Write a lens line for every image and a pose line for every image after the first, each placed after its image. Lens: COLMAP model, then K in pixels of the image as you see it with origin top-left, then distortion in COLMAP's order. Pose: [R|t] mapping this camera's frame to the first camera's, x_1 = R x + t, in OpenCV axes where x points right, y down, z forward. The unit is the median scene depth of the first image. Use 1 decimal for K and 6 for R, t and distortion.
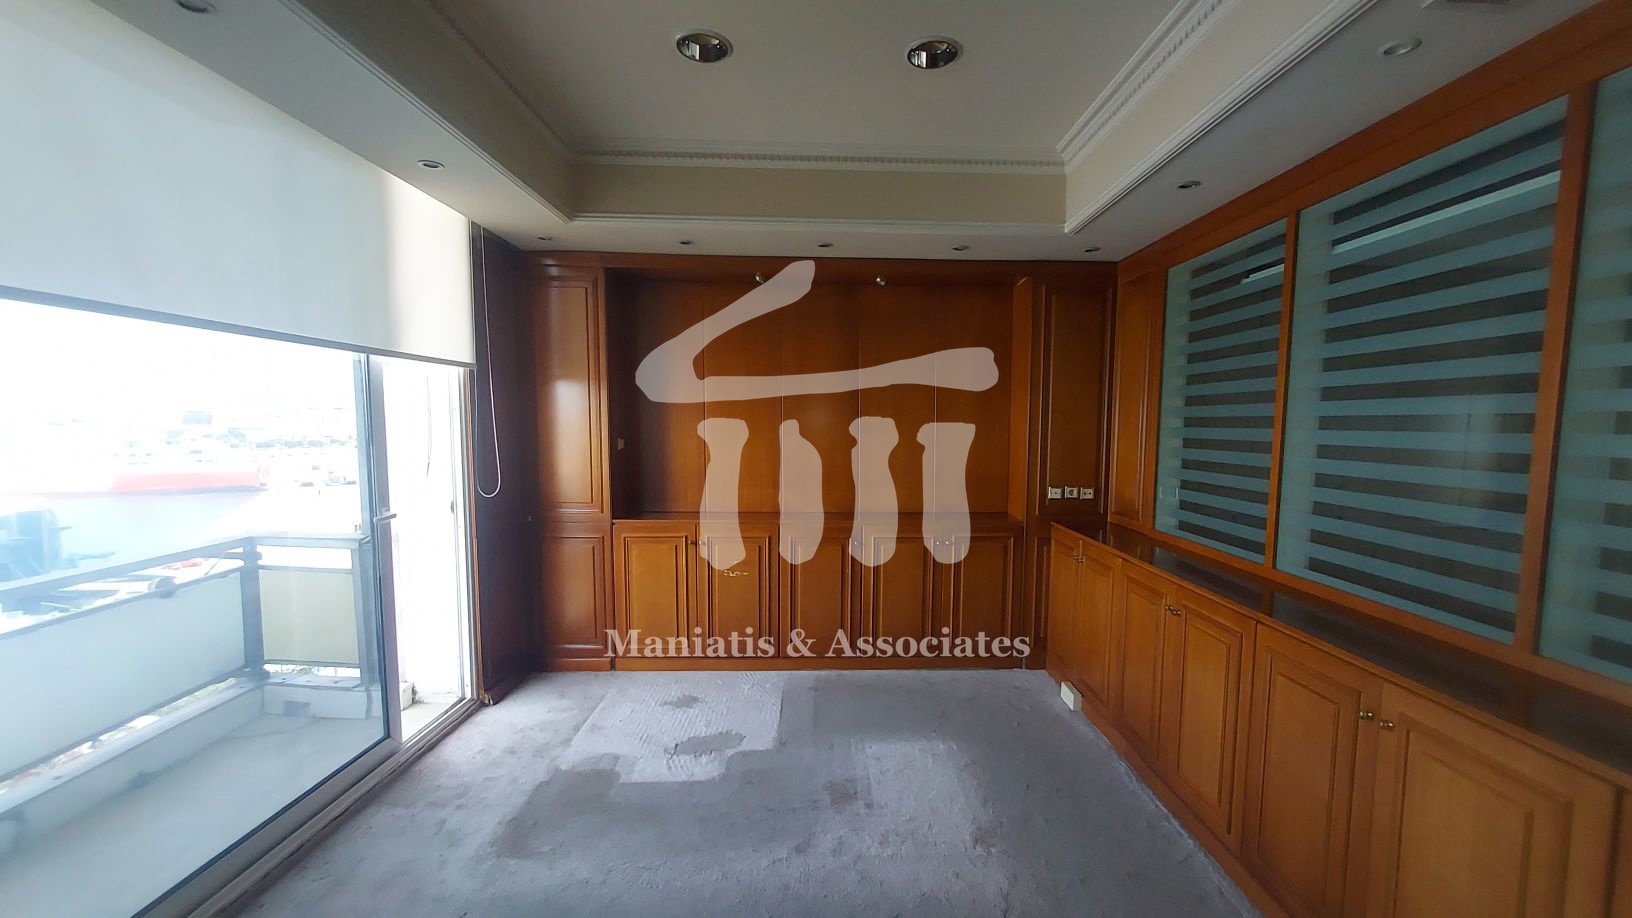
lens RADIAL K [[650.7, 0, 849.8], [0, 650.7, 478.3], [0, 0, 1]] dist [0.006058, -0.001211]
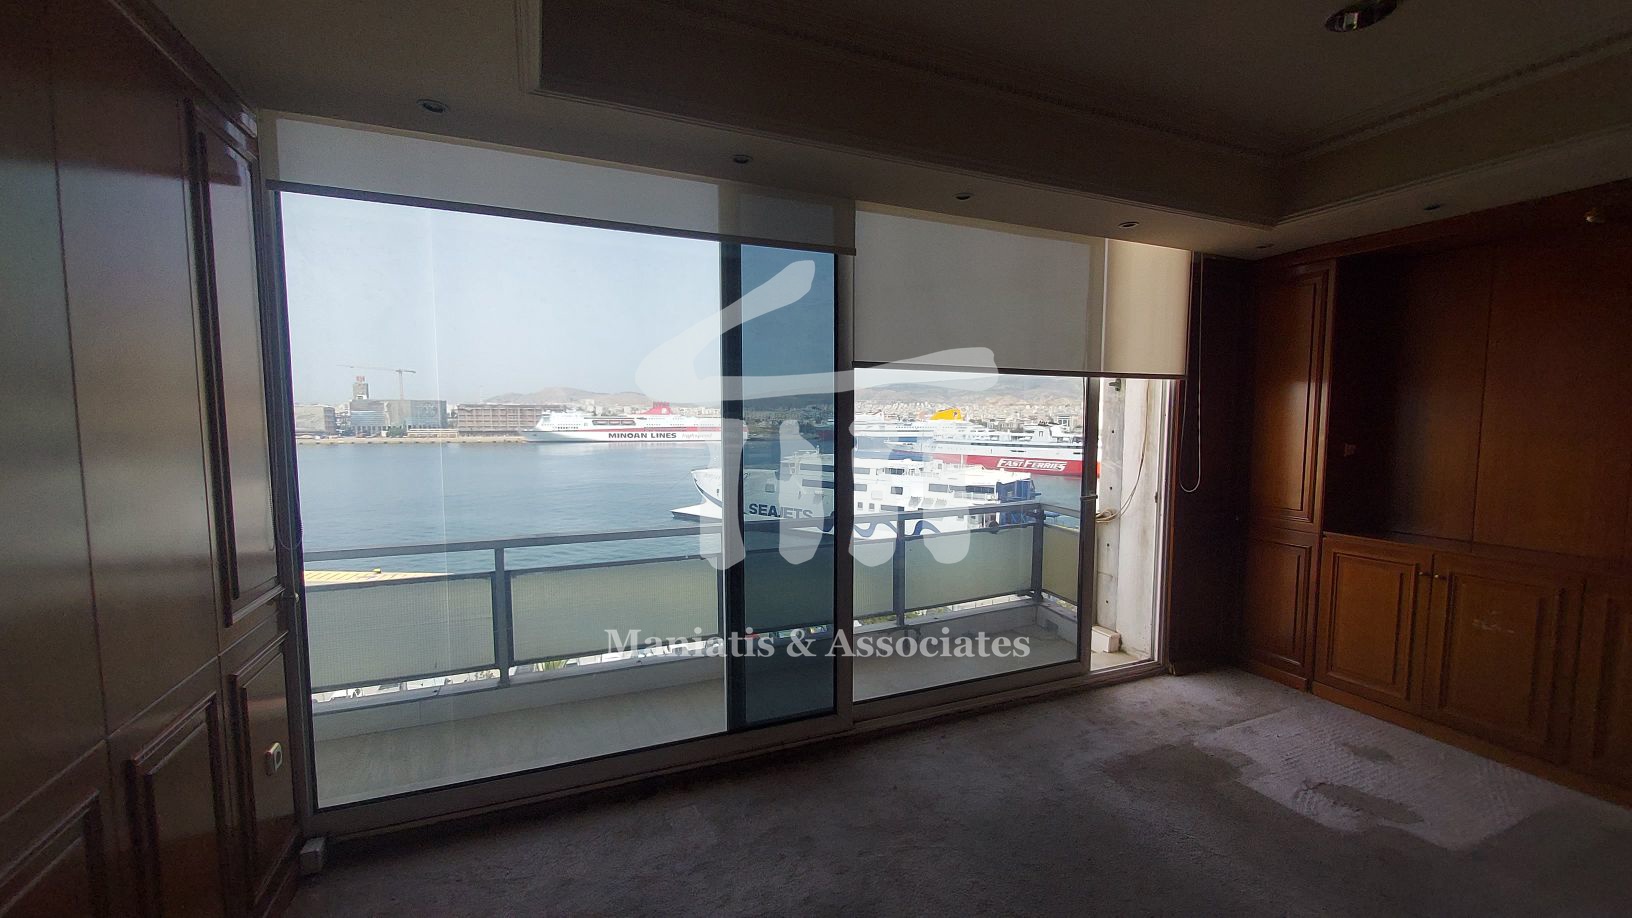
lens RADIAL K [[650.7, 0, 841.4], [0, 650.7, 480.2], [0, 0, 1]] dist [0.006058, -0.001211]
pose [[0.376853, 0.075873, -0.923160, 0.279461], [-0.075833, 0.995821, 0.050888, -0.004644], [0.923164, 0.050828, 0.381032, 0.017118]]
